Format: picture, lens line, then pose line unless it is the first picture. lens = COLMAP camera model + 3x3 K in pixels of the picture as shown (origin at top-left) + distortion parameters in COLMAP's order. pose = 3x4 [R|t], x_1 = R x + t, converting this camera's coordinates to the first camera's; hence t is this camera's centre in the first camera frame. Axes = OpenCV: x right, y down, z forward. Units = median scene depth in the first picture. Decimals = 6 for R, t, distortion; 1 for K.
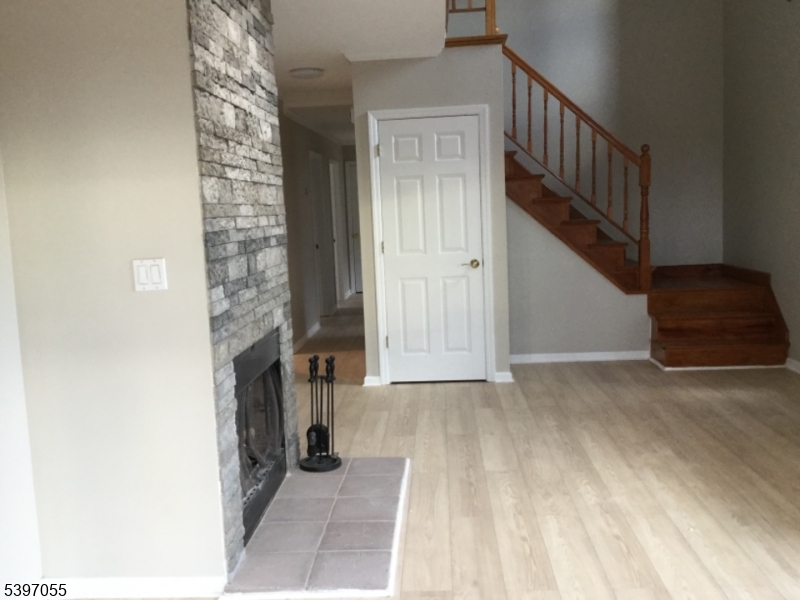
lens RADIAL K [[792.8, 0, 388.0], [0, 792.8, 297.4], [0, 0, 1]] dist [0.139665, -0.332637]
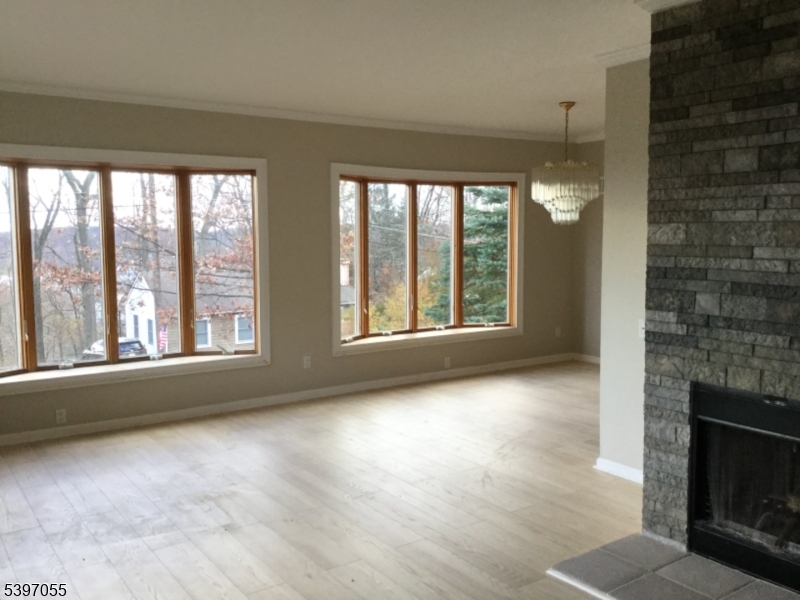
lens RADIAL K [[719.8, 0, 395.9], [0, 719.8, 297.4], [0, 0, 1]] dist [0.117242, -0.236788]
pose [[-0.780058, 0.105374, -0.616771, 0.647278], [-0.030411, 0.978167, 0.205581, -0.203197], [0.624968, 0.179122, -0.759822, 1.273861]]
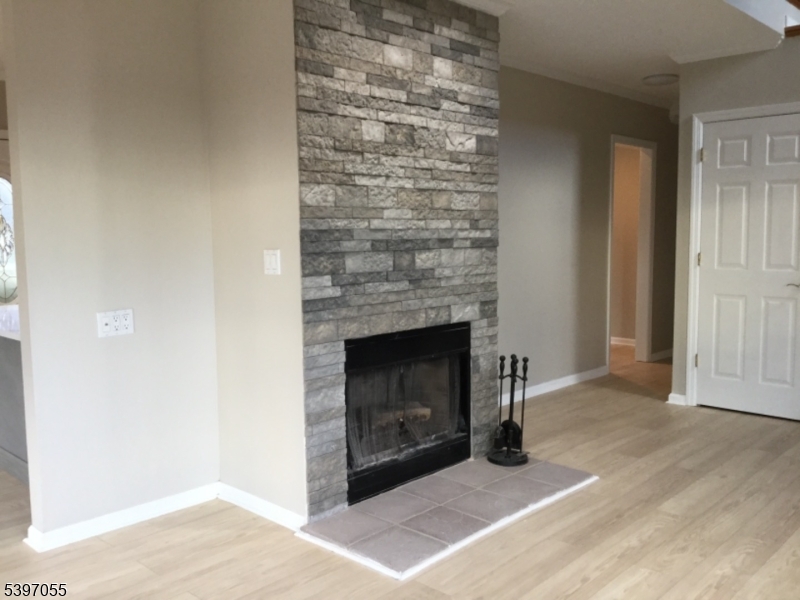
lens RADIAL K [[719.8, 0, 395.9], [0, 719.8, 297.4], [0, 0, 1]] dist [0.117242, -0.236788]
pose [[0.765998, 0.094837, -0.635809, 0.448822], [-0.094534, 0.994923, 0.034511, -0.023486], [0.635854, 0.033670, 0.771075, 0.192178]]
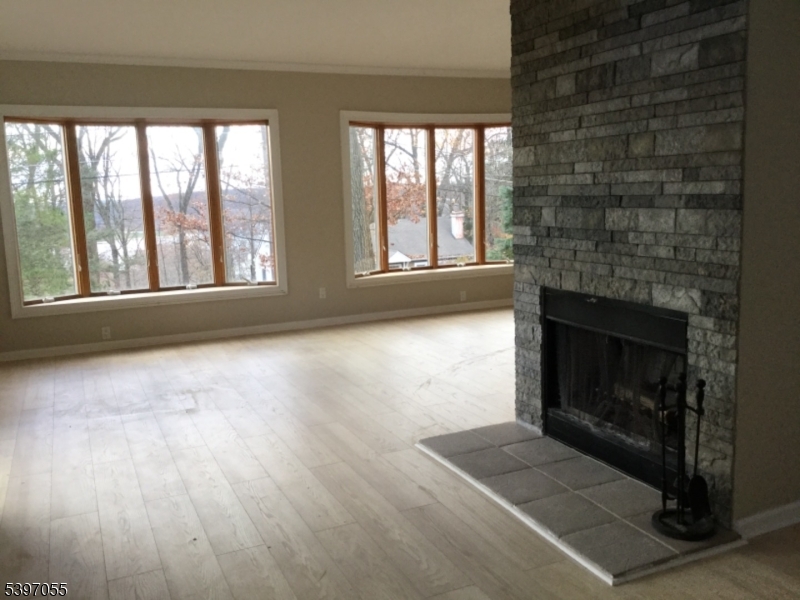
lens RADIAL K [[719.8, 0, 395.9], [0, 719.8, 297.4], [0, 0, 1]] dist [0.117242, -0.236788]
pose [[-0.878542, 0.142406, -0.455944, 0.468247], [0.018376, 0.963895, 0.265648, -0.187338], [0.477312, 0.225005, -0.849439, 1.601172]]
